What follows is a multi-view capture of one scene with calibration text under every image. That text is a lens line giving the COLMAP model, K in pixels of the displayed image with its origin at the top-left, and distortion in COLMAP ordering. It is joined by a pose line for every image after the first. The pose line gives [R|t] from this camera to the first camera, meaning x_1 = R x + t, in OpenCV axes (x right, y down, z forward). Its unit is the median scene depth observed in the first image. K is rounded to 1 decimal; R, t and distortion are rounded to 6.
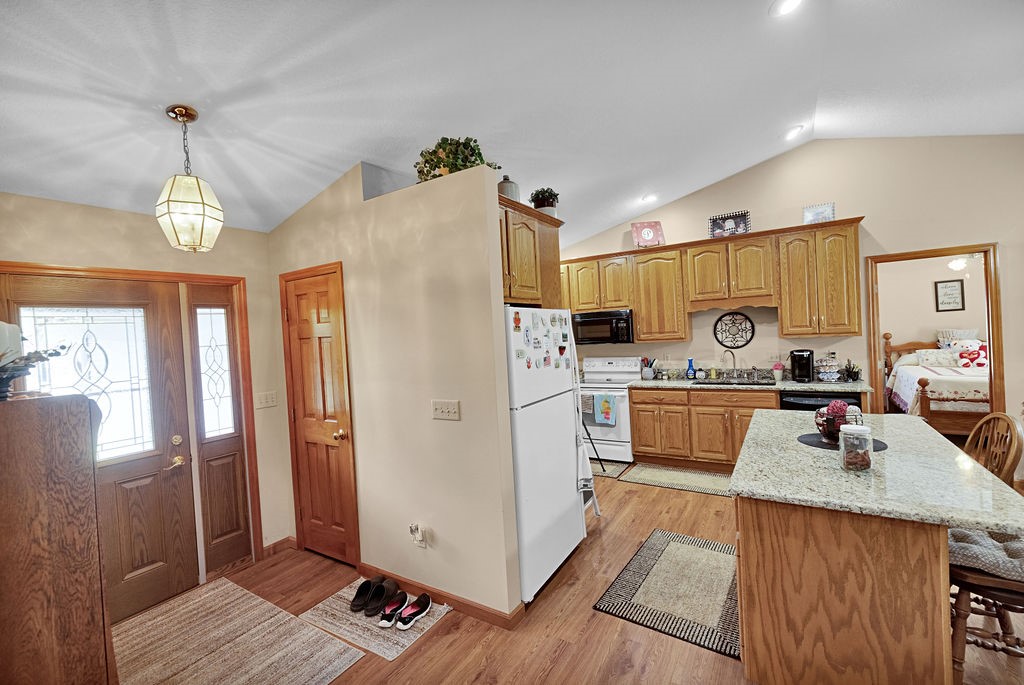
lens RADIAL K [[441.7, 0, 505.7], [0, 441.7, 340.5], [0, 0, 1]] dist [0.001750, 0.000315]
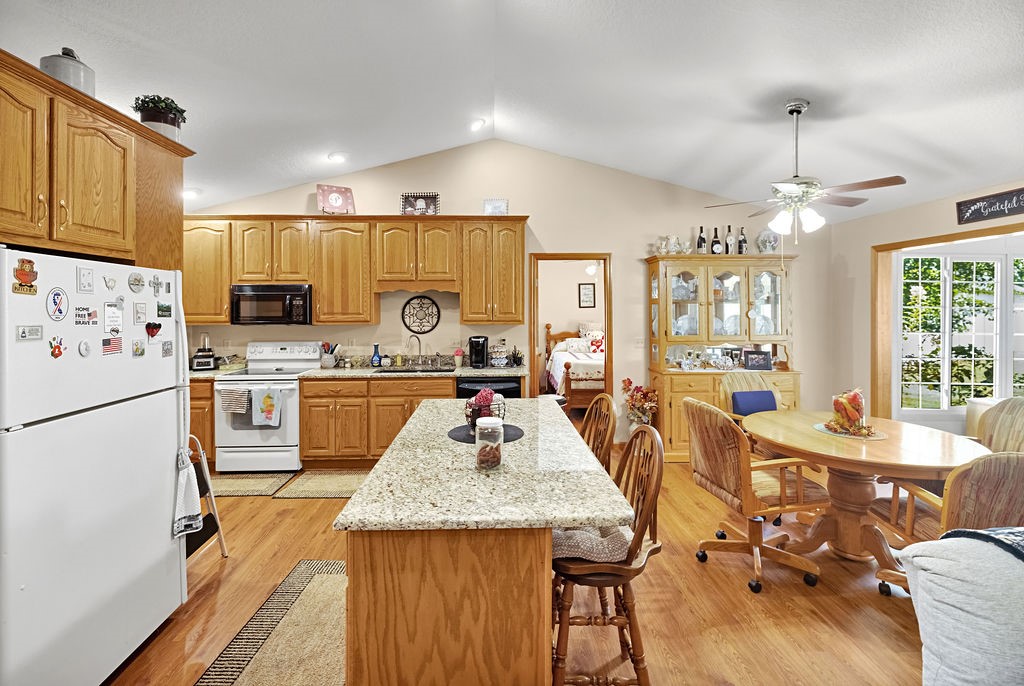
lens RADIAL K [[460.2, 0, 505.7], [0, 460.2, 308.7], [0, 0, 1]] dist [0.000587, 0.000031]
pose [[0.823841, 0.052045, 0.564426, 0.121465], [-0.031890, 0.998454, -0.045520, 0.003998], [-0.565923, 0.019502, 0.824228, 0.087448]]
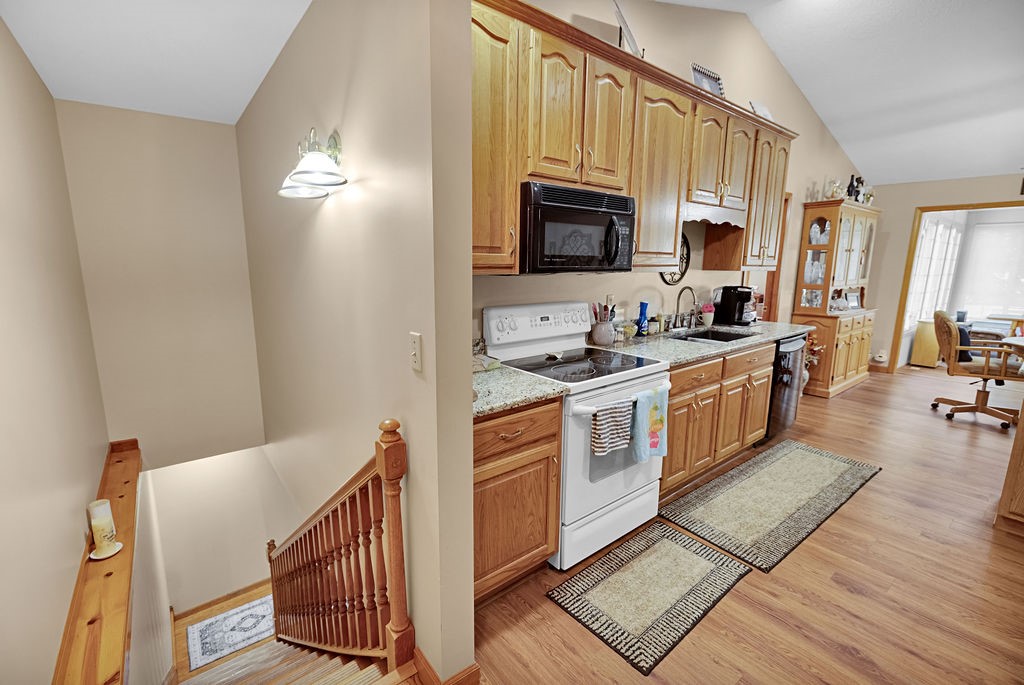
lens RADIAL K [[440.2, 0, 499.3], [0, 440.2, 342.3], [0, 0, 1]] dist [0.000968, 0.000277]
pose [[0.333118, -0.114614, 0.935893, -0.253214], [-0.007880, 0.992211, 0.124316, 0.027686], [-0.942852, -0.048787, 0.329620, 1.189635]]
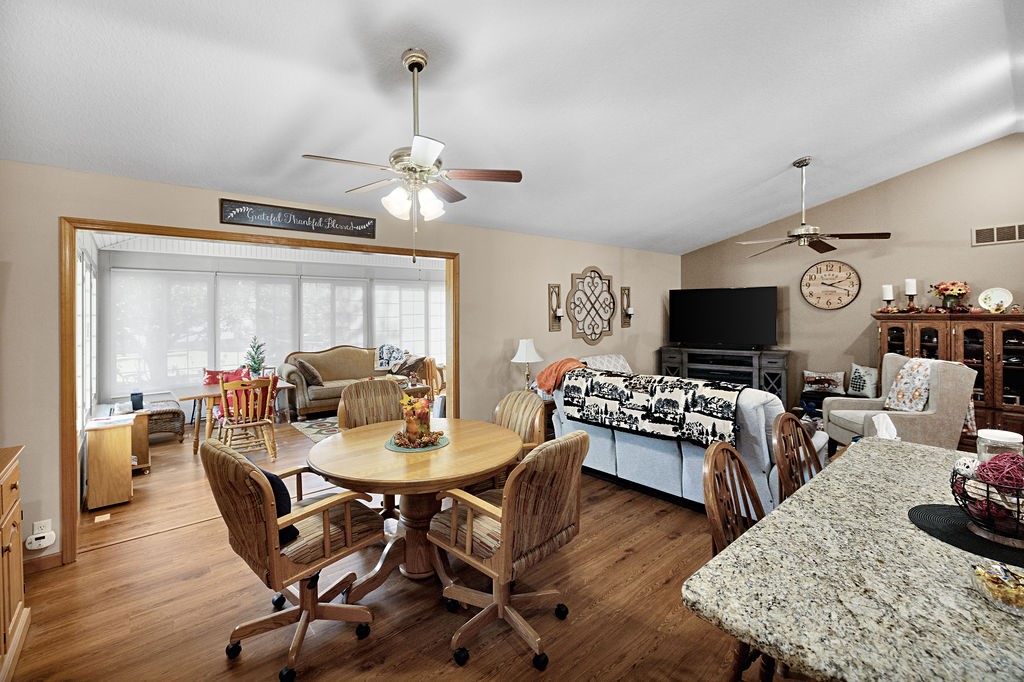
lens RADIAL K [[442.8, 0, 498.1], [0, 442.8, 310.5], [0, 0, 1]] dist [0.000097, 0.000383]
pose [[-0.952731, 0.063892, 0.297021, 0.628919], [0.067931, 0.997685, 0.003285, -0.039558], [-0.296123, 0.023306, -0.954865, 0.905142]]
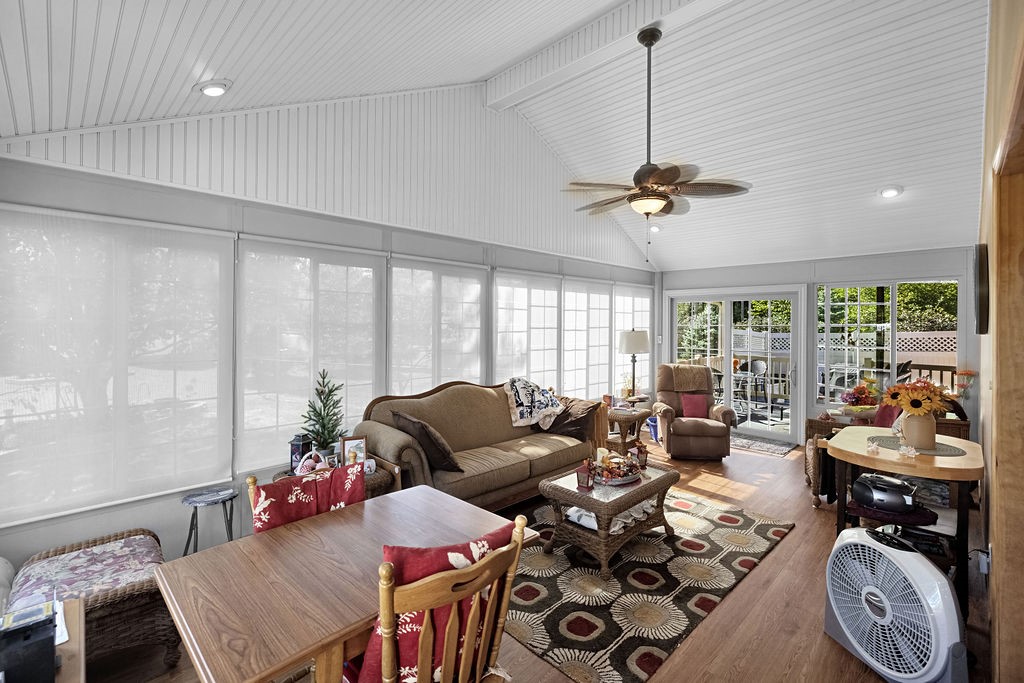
lens RADIAL K [[452.0, 0, 508.0], [0, 452.0, 321.2], [0, 0, 1]] dist [-0.000185, 0.000382]
pose [[-0.975377, 0.052351, 0.214242, 1.402069], [0.053493, 0.998568, -0.000466, -0.064608], [-0.213960, 0.011006, -0.976780, 0.371769]]
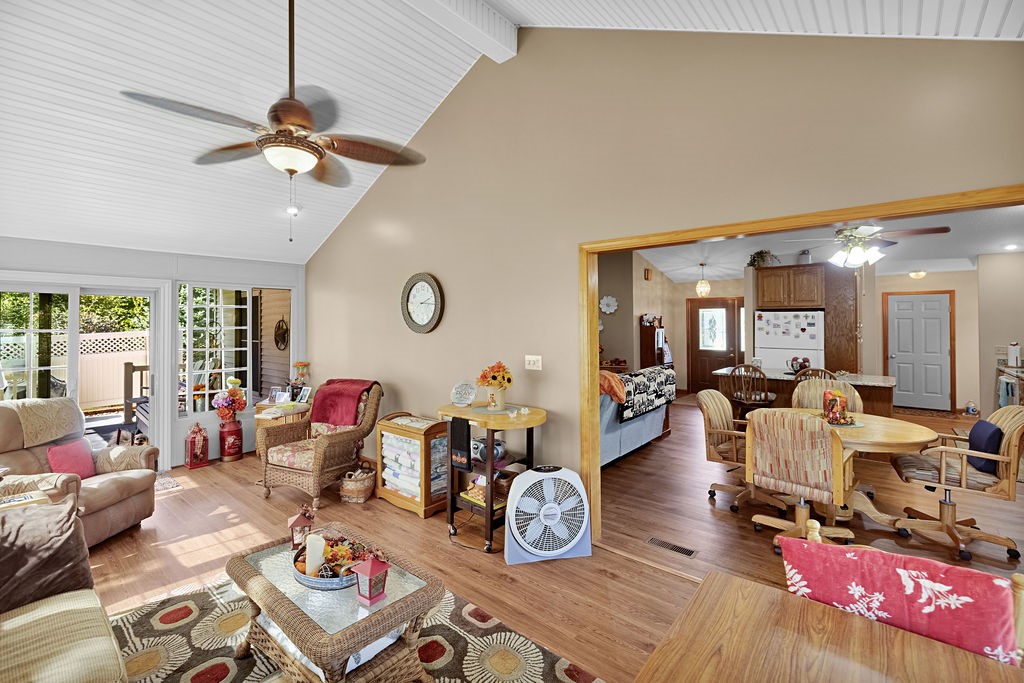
lens RADIAL K [[452.2, 0, 499.8], [0, 452.2, 317.5], [0, 0, 1]] dist [0.003960, 0.000475]
pose [[-0.141141, 0.043063, -0.989052, 1.844417], [-0.009306, 0.998952, 0.044822, -0.091818], [0.989946, 0.015530, -0.140593, -0.142259]]
